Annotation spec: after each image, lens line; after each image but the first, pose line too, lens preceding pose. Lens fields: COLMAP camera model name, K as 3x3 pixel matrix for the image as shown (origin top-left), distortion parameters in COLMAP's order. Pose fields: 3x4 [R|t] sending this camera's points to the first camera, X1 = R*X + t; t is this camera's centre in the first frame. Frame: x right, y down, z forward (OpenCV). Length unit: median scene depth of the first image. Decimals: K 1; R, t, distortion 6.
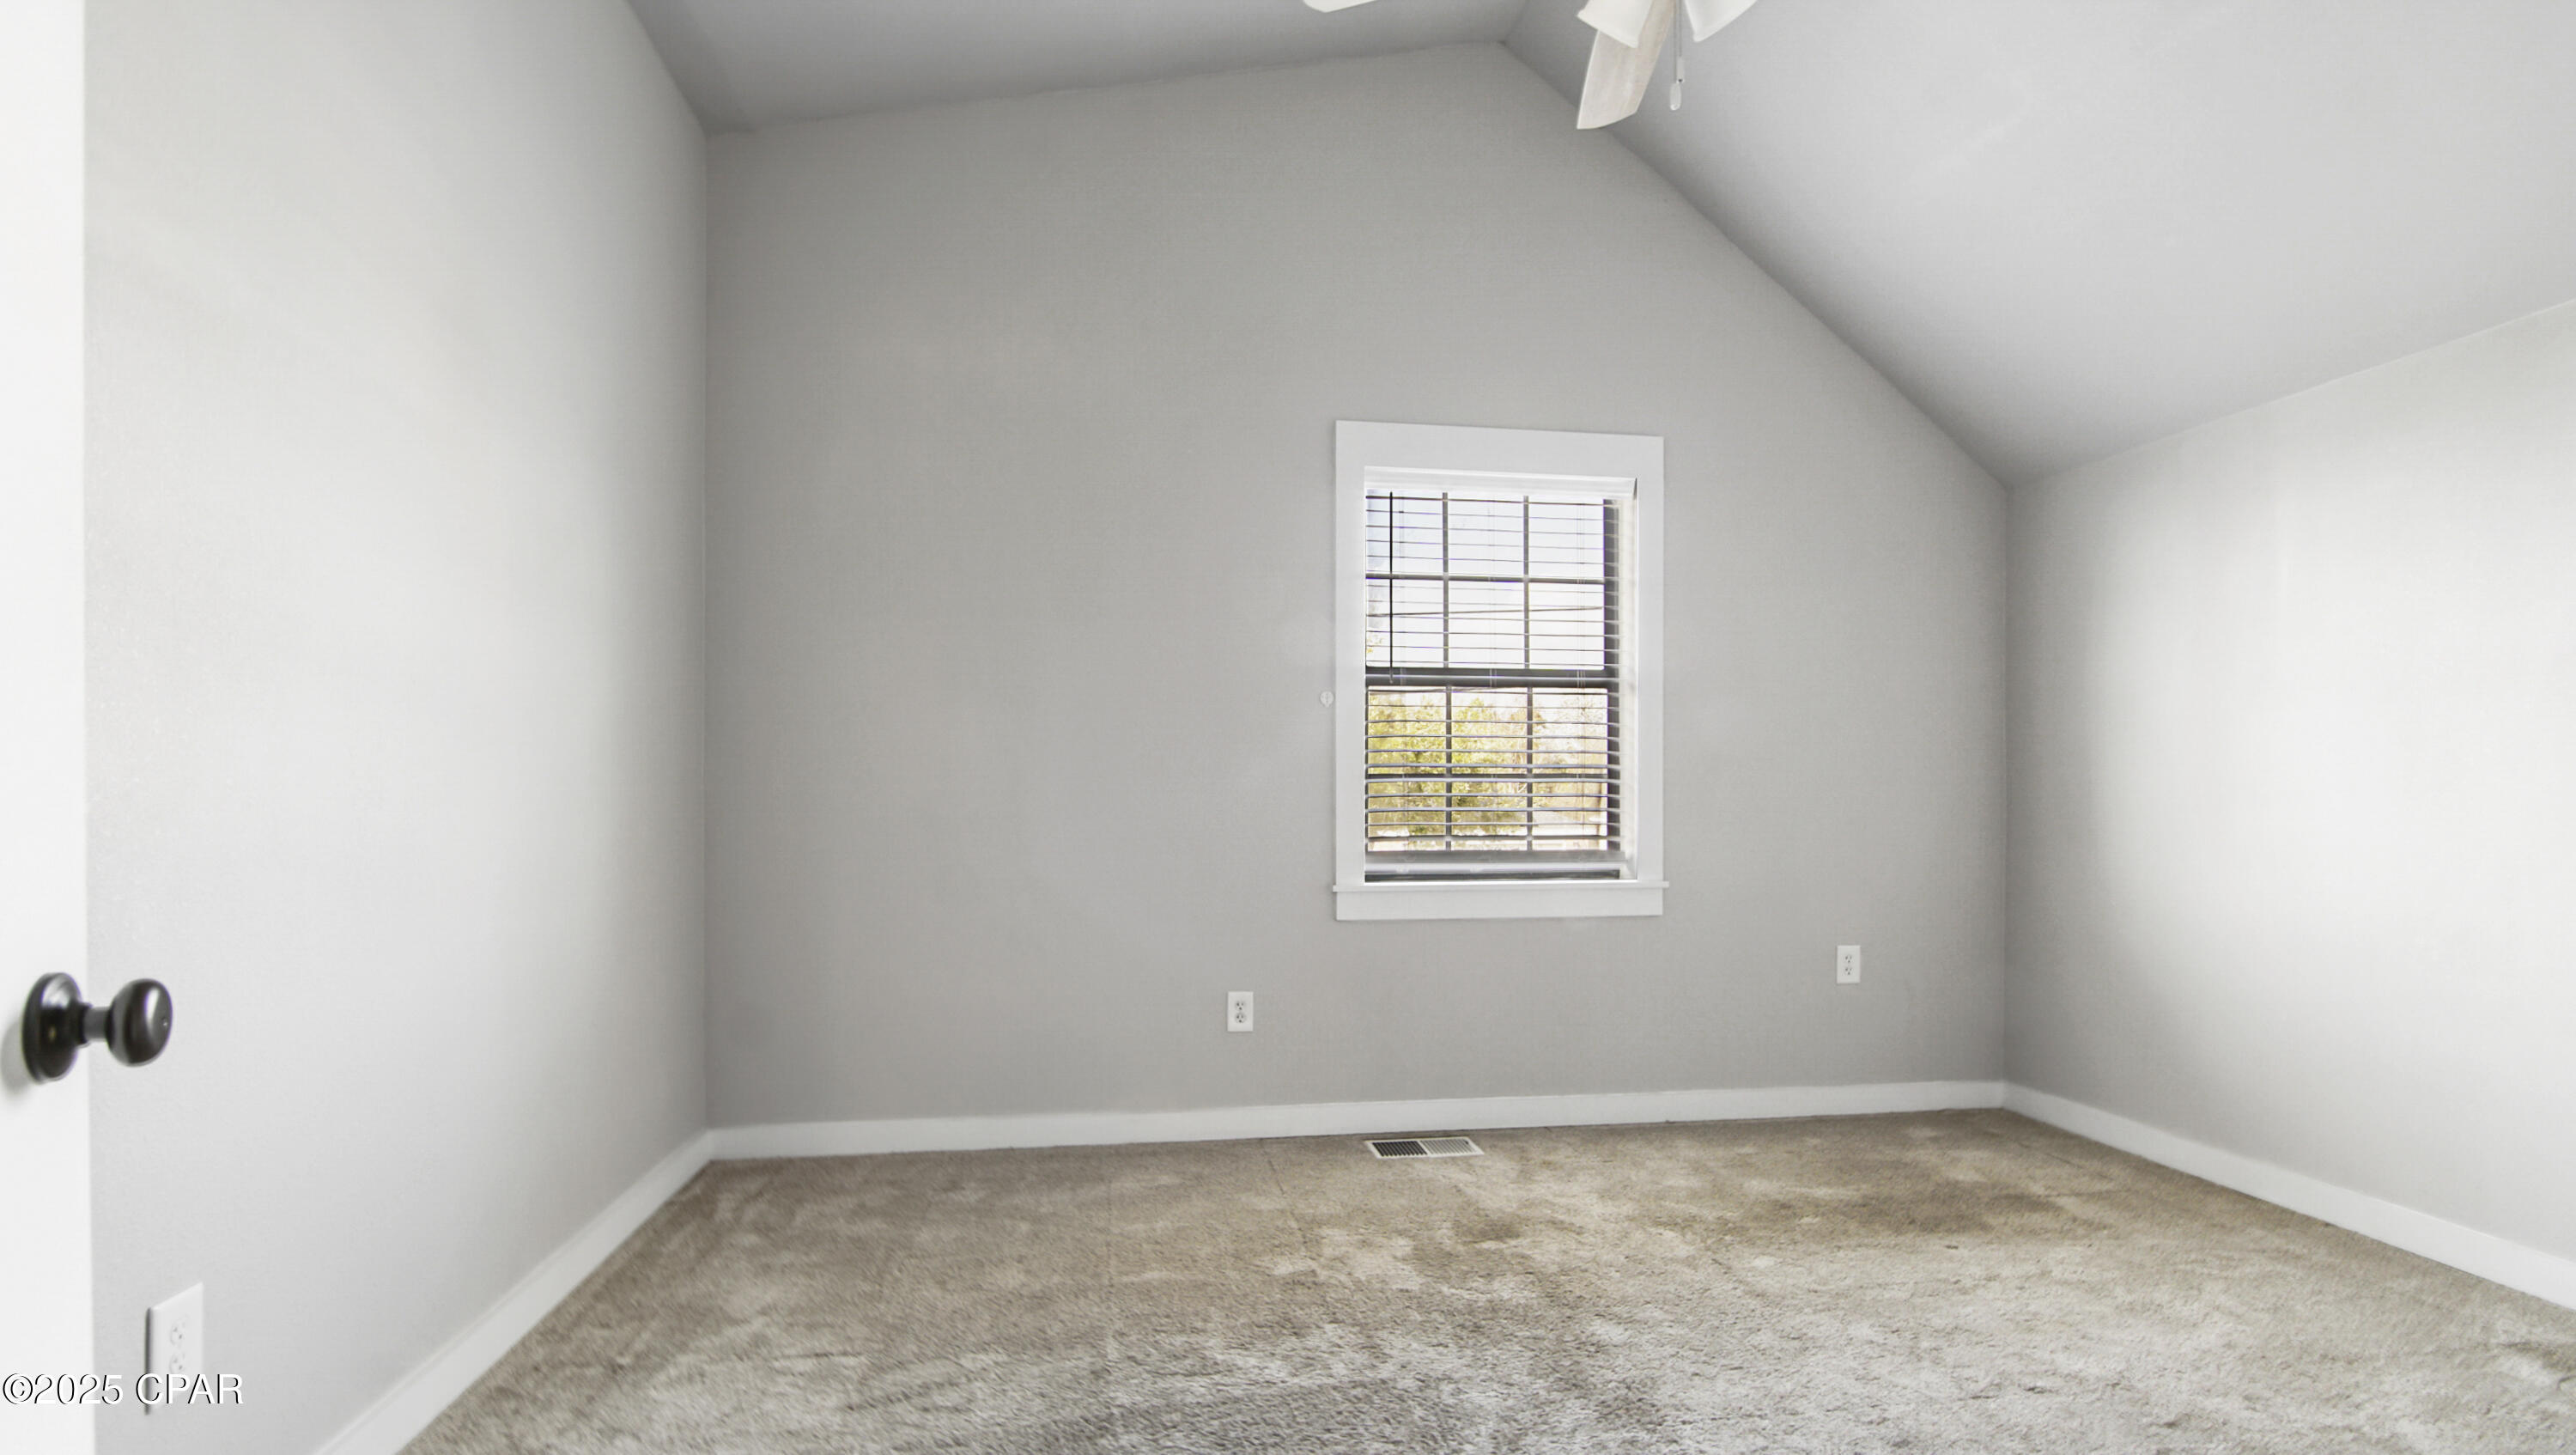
lens RADIAL K [[1199.2, 0, 1286.1], [0, 1199.2, 783.4], [0, 0, 1]] dist [-0.010575, 0.000923]
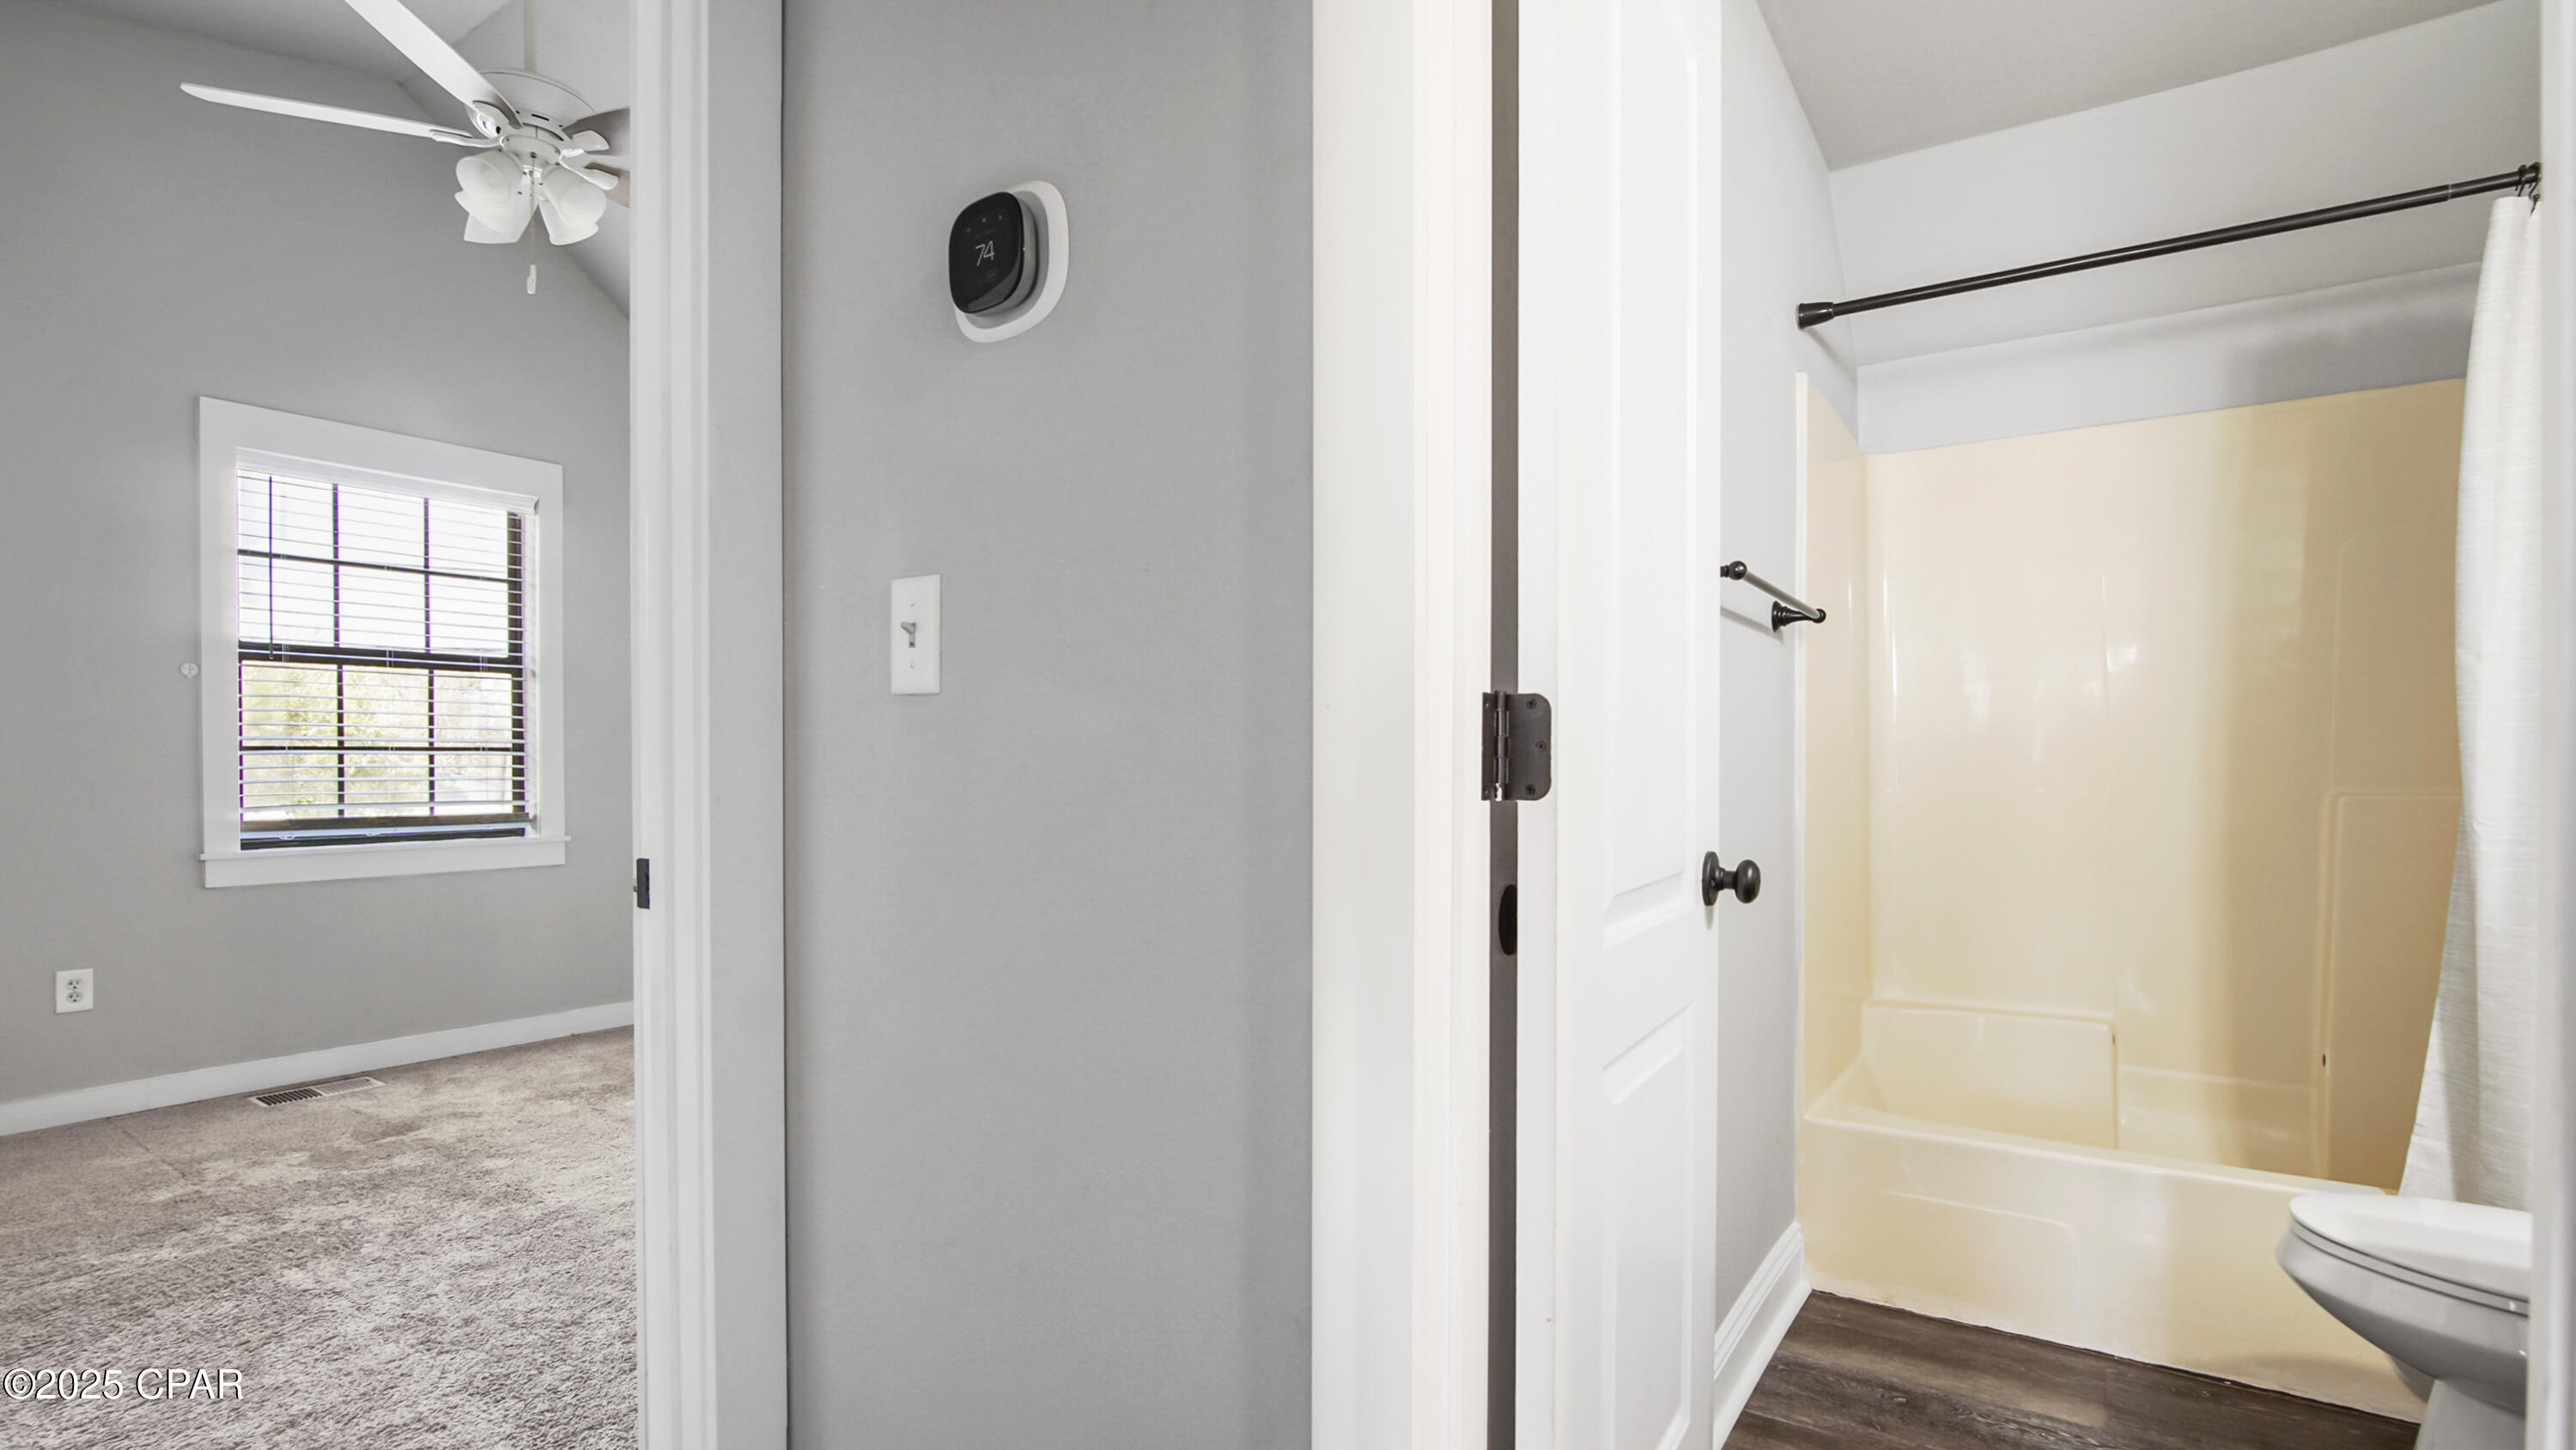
lens RADIAL K [[1198.9, 0, 1286.1], [0, 1198.9, 780.8], [0, 0, 1]] dist [-0.010575, 0.000923]
pose [[0.693744, -0.012247, 0.720118, -0.051587], [-0.003549, 0.999785, 0.020422, -0.001898], [-0.720213, -0.016723, 0.693551, -0.387405]]
